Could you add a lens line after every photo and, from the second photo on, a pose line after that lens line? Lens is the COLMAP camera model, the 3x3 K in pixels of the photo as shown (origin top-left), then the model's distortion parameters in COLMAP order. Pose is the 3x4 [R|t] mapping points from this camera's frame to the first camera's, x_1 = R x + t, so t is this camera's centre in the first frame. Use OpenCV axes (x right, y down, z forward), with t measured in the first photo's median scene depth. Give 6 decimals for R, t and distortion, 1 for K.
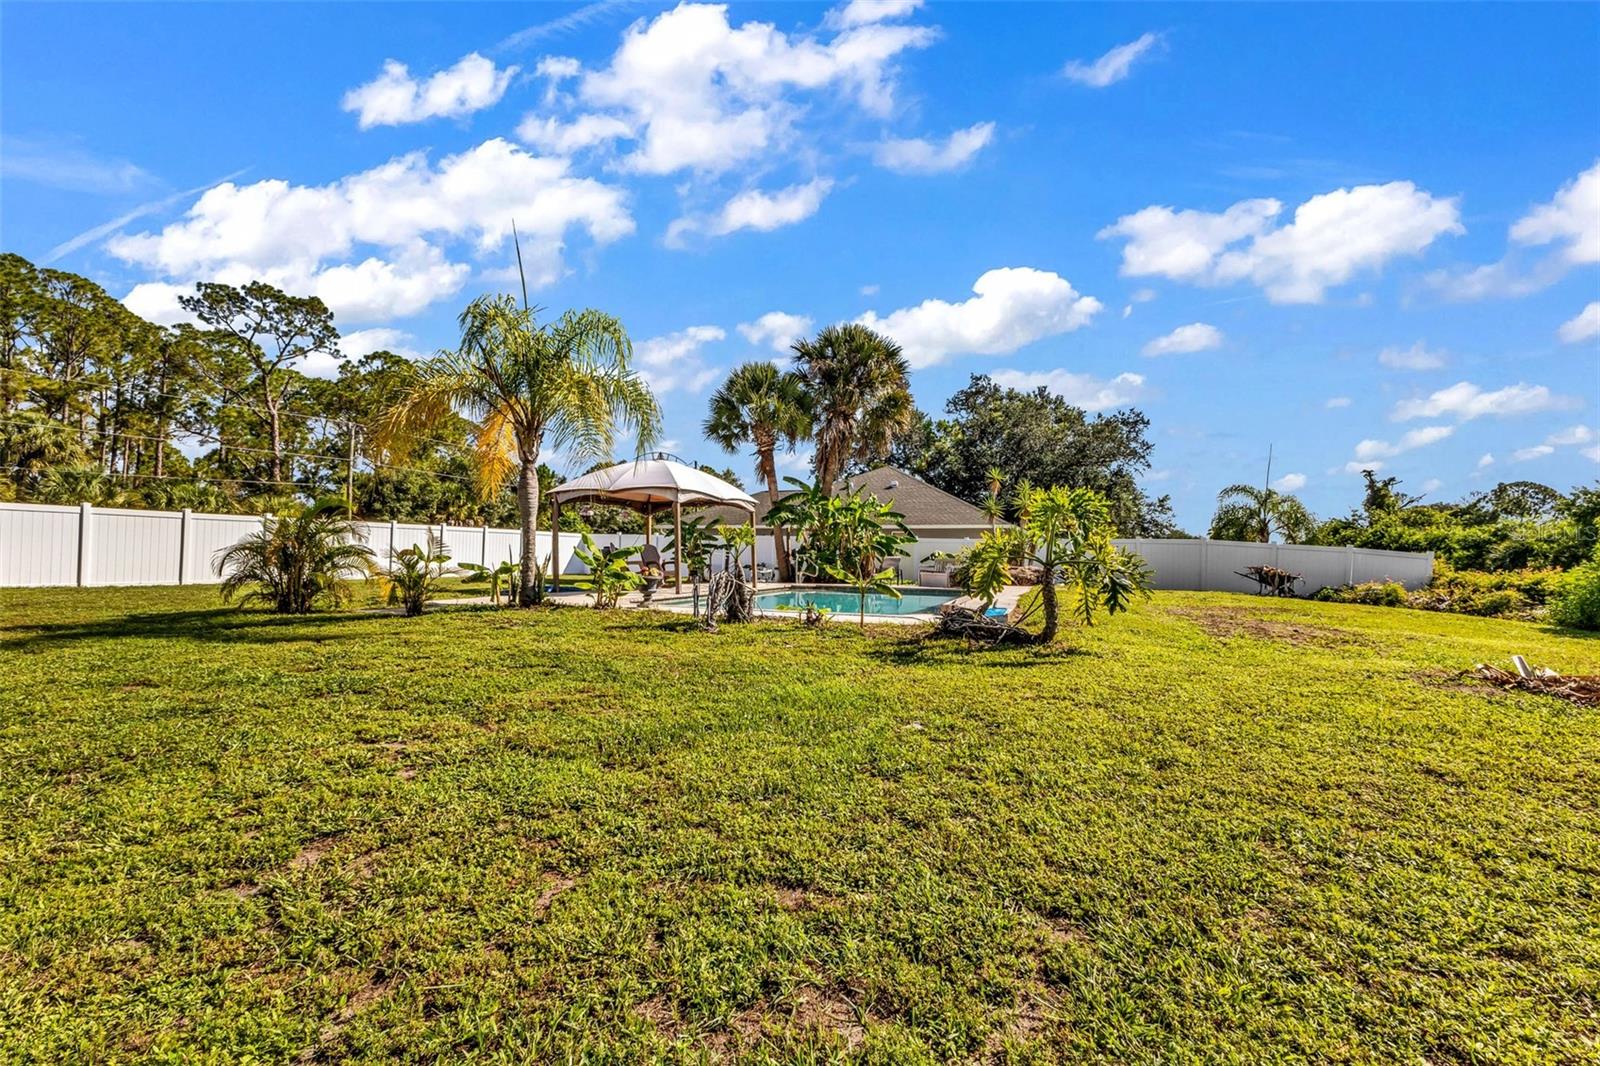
lens RADIAL K [[707.1, 0, 800.0], [0, 707.1, 533.0], [0, 0, 1]] dist [0.013422, 0.000117]
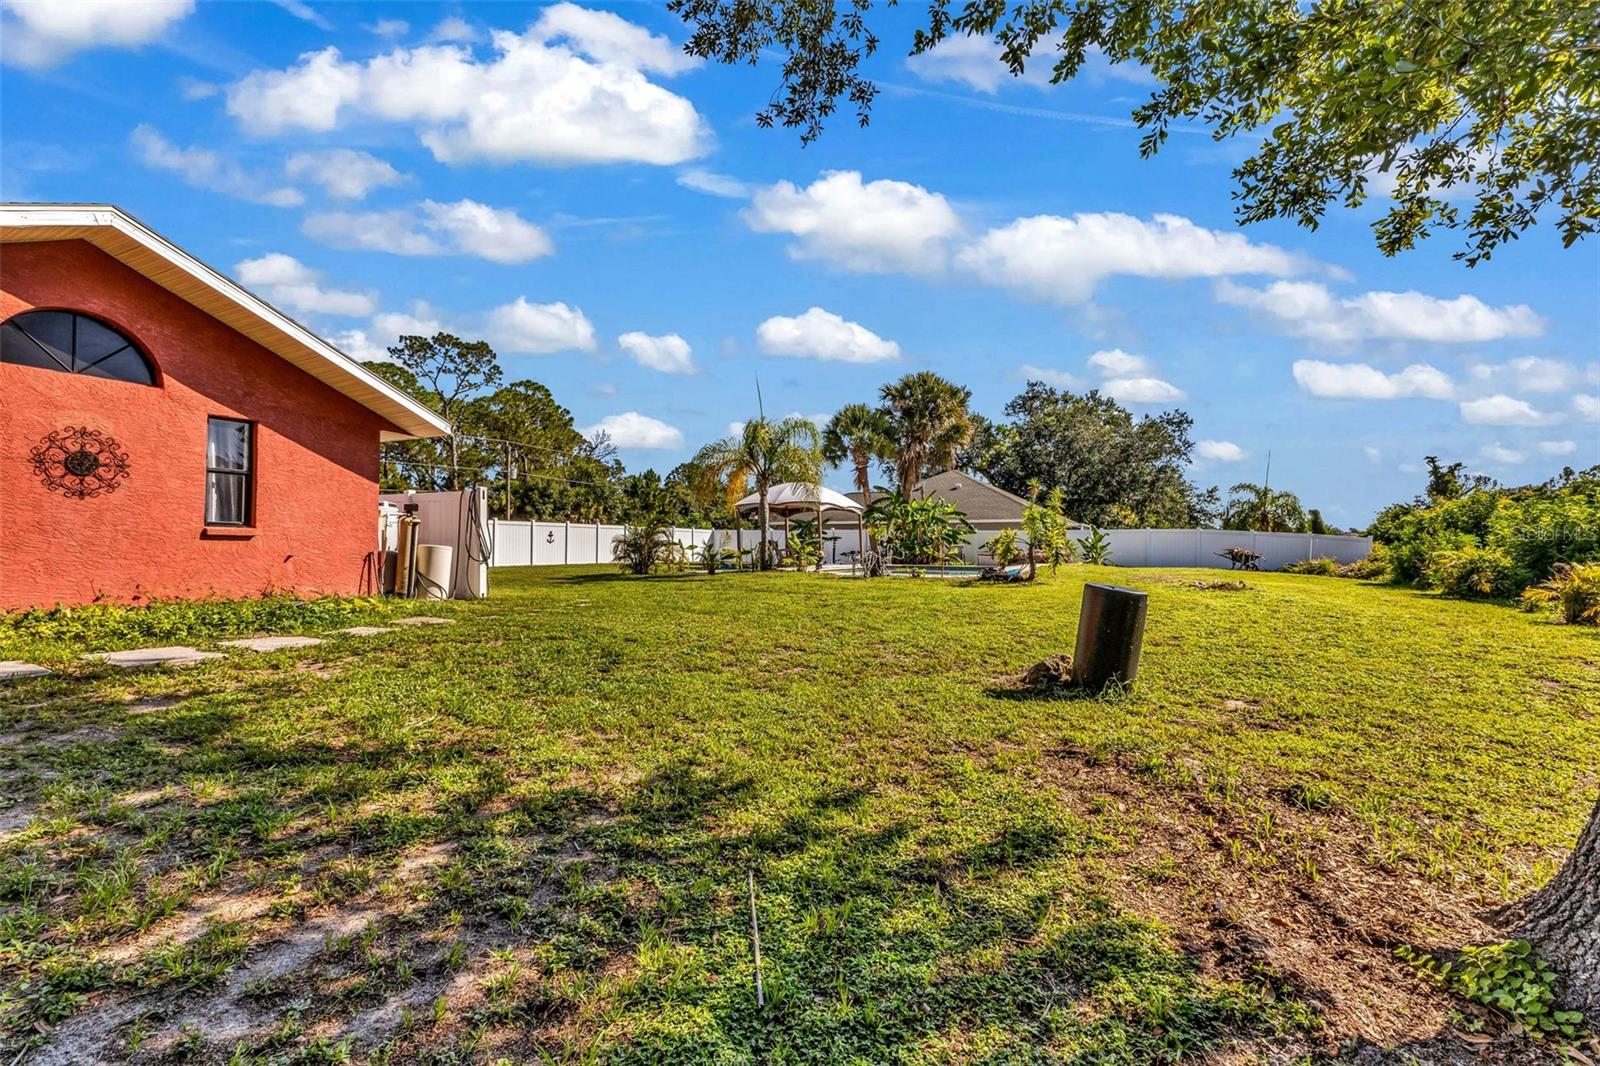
lens RADIAL K [[707.1, 0, 800.0], [0, 707.1, 533.0], [0, 0, 1]] dist [0.013422, 0.000117]
pose [[0.995992, -0.012037, -0.088626, -0.036016], [0.013075, 0.999852, 0.011141, -0.005809], [0.088479, -0.012255, 0.996003, -0.278440]]
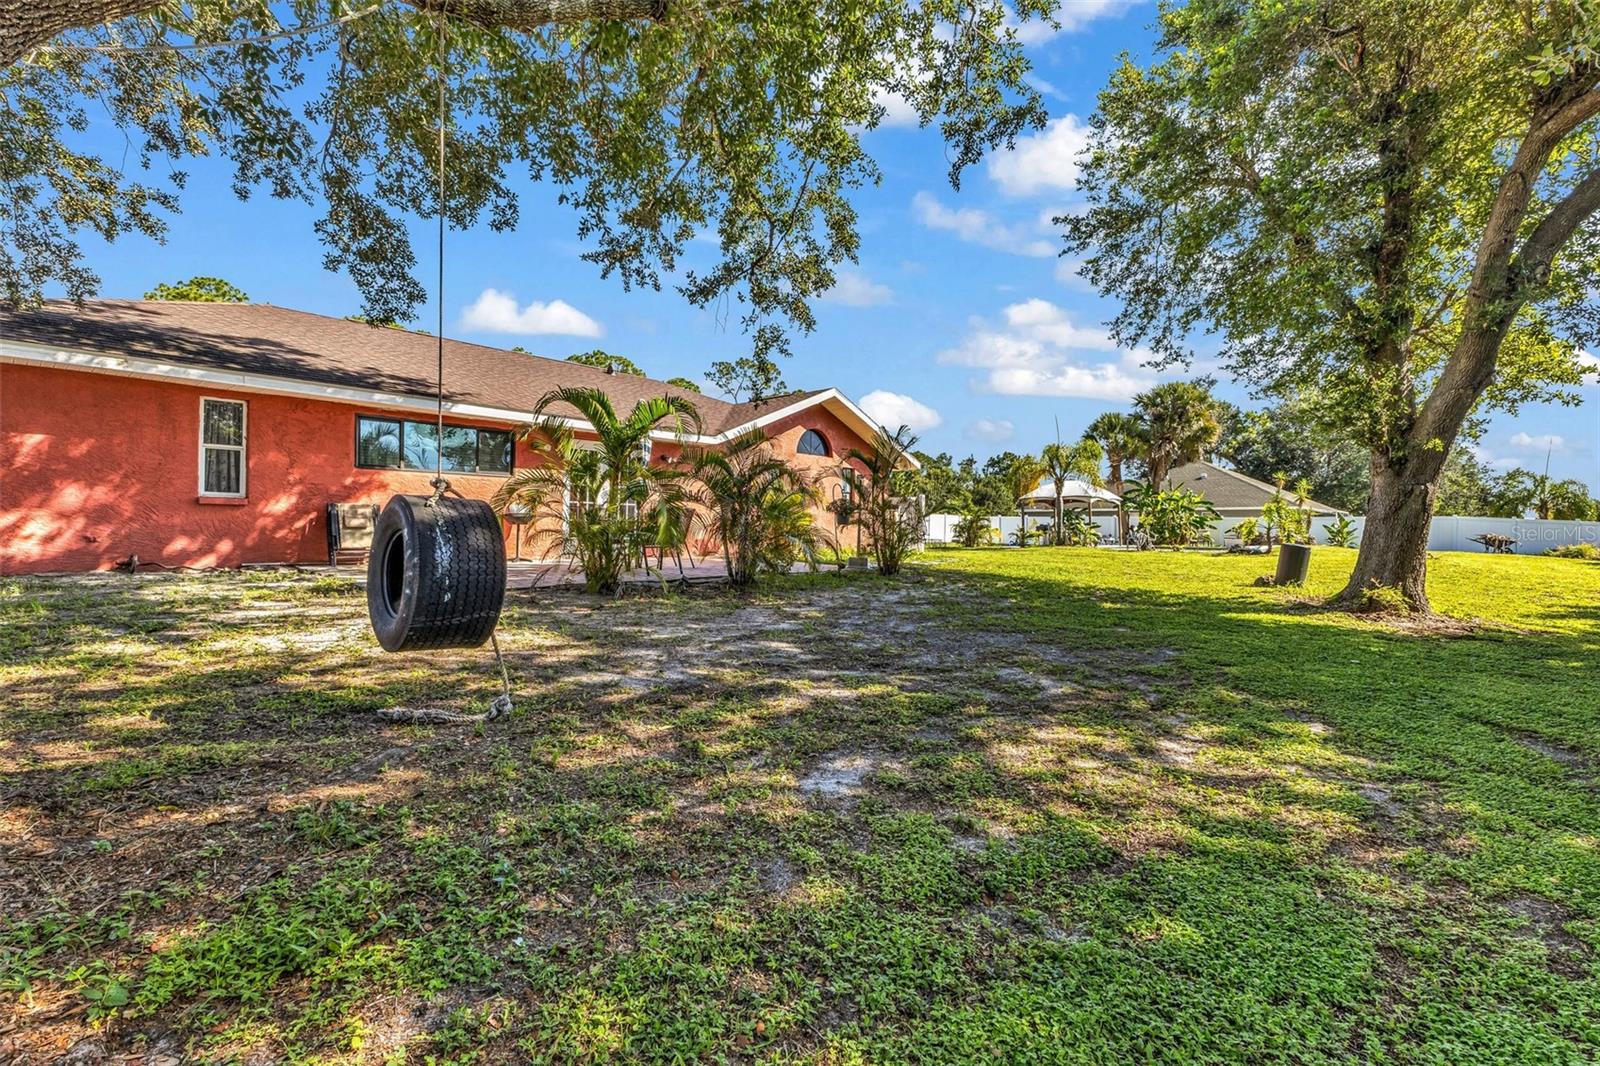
lens RADIAL K [[707.1, 0, 800.0], [0, 707.1, 533.0], [0, 0, 1]] dist [0.013422, 0.000117]
pose [[0.930059, -0.001141, -0.367408, -0.094573], [0.013211, 0.999452, 0.030338, -0.013822], [0.367172, -0.033070, 0.929565, -0.608798]]
